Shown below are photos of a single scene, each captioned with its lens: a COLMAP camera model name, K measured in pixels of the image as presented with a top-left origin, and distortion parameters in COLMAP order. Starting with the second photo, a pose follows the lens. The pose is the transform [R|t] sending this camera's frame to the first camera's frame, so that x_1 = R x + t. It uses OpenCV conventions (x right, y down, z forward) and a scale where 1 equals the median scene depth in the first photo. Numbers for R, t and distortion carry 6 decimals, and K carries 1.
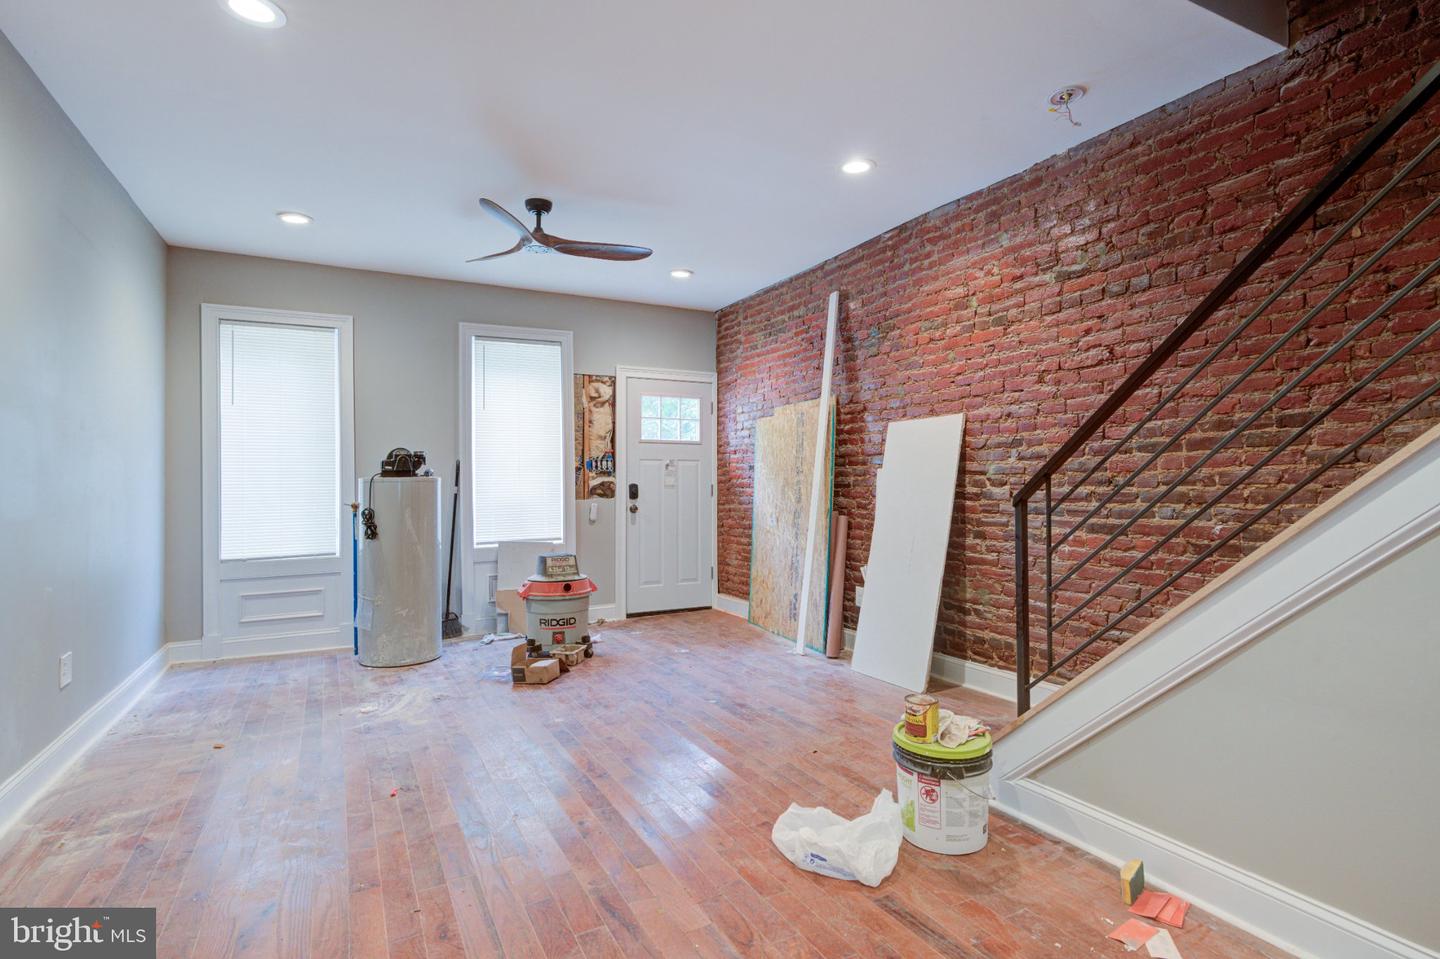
lens RADIAL K [[720.6, 0, 713.3], [0, 720.6, 465.3], [0, 0, 1]] dist [-0.000307, 0.001867]
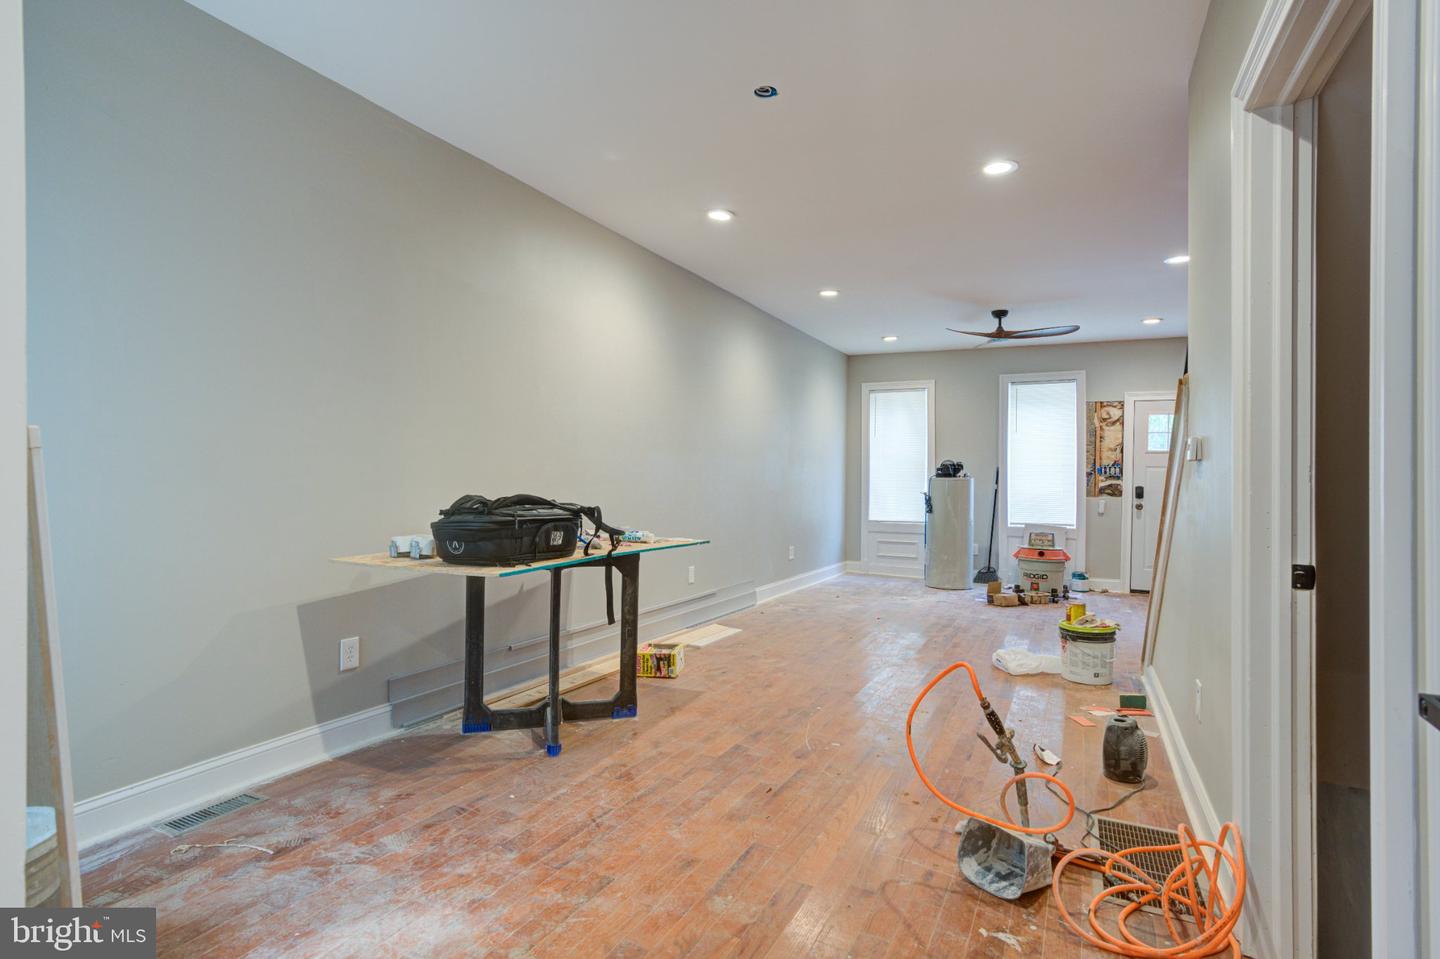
lens RADIAL K [[720.6, 0, 721.2], [0, 720.6, 473.2], [0, 0, 1]] dist [-0.000307, 0.001867]
pose [[0.583242, 0.014078, -0.812176, 0.497192], [-0.003082, 0.999881, 0.015118, -0.014063], [0.812293, -0.006314, 0.583216, -0.324566]]
